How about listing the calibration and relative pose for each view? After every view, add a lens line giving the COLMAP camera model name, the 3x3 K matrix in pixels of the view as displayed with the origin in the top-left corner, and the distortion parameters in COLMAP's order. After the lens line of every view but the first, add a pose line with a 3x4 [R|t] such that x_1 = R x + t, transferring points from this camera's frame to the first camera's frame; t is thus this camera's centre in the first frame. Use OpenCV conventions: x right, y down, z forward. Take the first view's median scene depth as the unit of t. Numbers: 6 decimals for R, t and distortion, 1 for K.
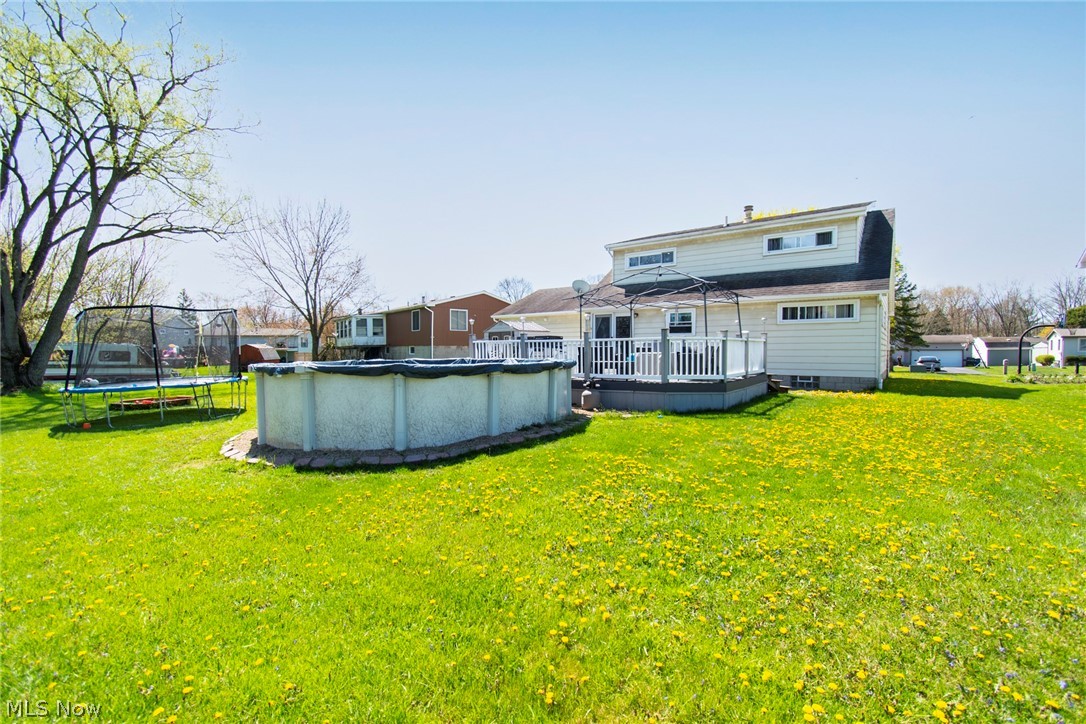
lens RADIAL K [[450.2, 0, 557.7], [0, 450.2, 359.6], [0, 0, 1]] dist [-0.000159, 0.000002]
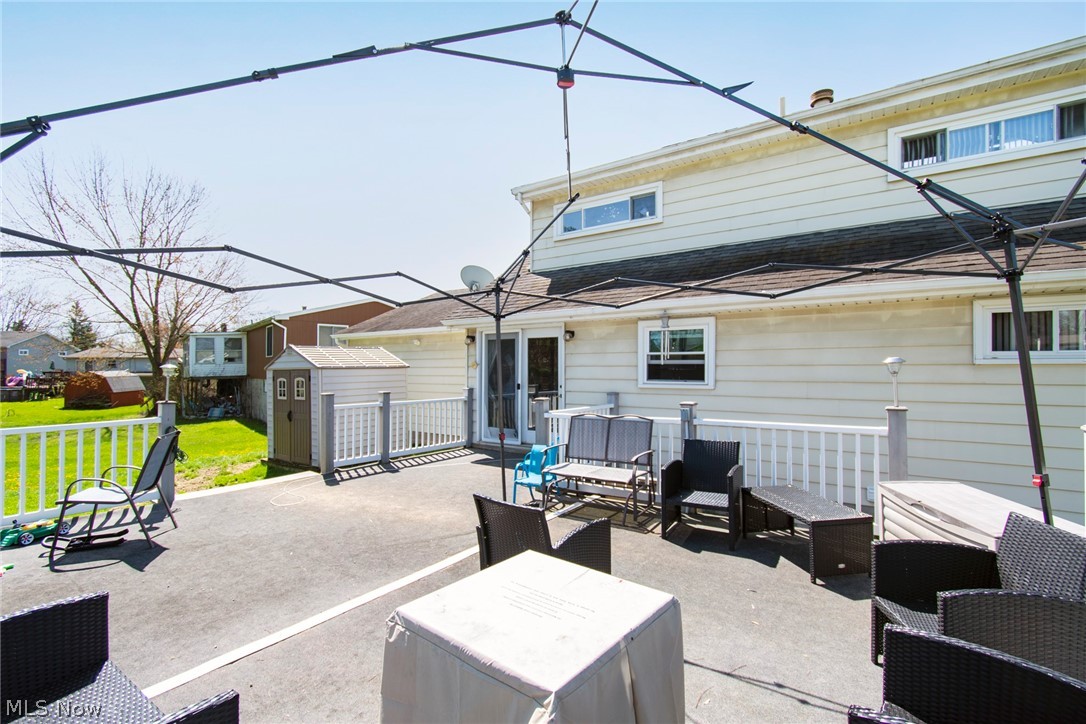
lens RADIAL K [[481.3, 0, 543.0], [0, 481.3, 362.0], [0, 0, 1]] dist [0.002433, 0.000154]
pose [[0.999794, 0.000207, 0.020276, 0.136225], [0.000566, 0.999273, -0.038112, -0.054559], [-0.020269, 0.038115, 0.999068, 0.533644]]
